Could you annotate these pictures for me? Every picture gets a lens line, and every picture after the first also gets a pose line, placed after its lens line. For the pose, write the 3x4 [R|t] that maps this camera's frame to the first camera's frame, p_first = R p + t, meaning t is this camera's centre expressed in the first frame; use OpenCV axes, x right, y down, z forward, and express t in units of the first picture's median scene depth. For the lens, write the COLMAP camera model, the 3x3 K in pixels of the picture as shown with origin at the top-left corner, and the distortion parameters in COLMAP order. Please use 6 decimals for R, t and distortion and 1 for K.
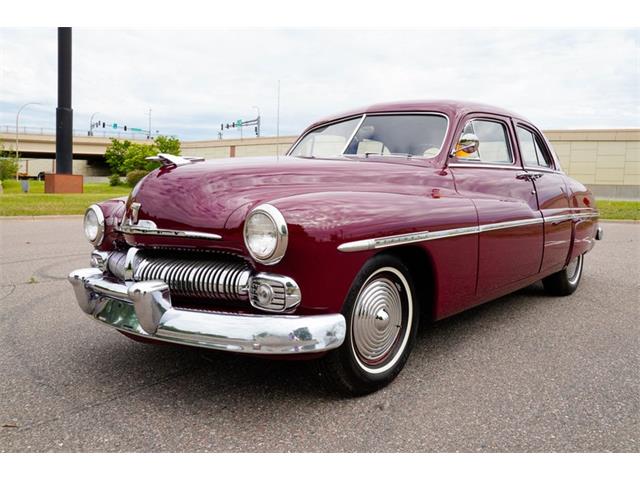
lens RADIAL K [[523.4, 0, 318.8], [0, 523.4, 231.6], [0, 0, 1]] dist [-0.077158, 0.128171]
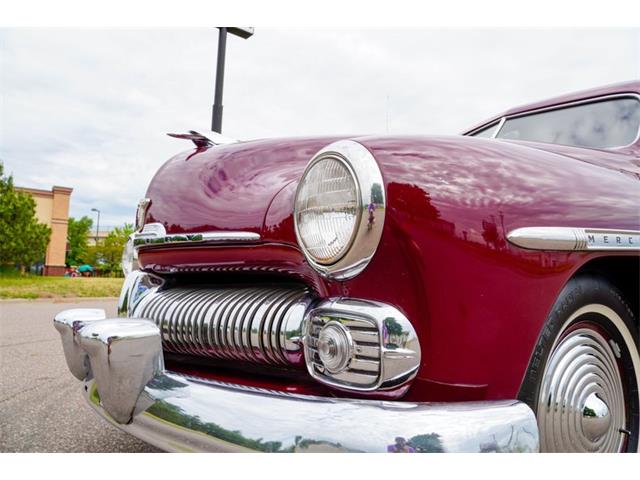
lens RADIAL K [[523.4, 0, 318.8], [0, 523.4, 231.6], [0, 0, 1]] dist [-0.077158, 0.128171]
pose [[0.974571, -0.032373, -0.221728, -0.017594], [-0.000304, 0.989317, -0.145780, 0.084105], [0.224078, 0.142140, 0.964150, 0.548370]]
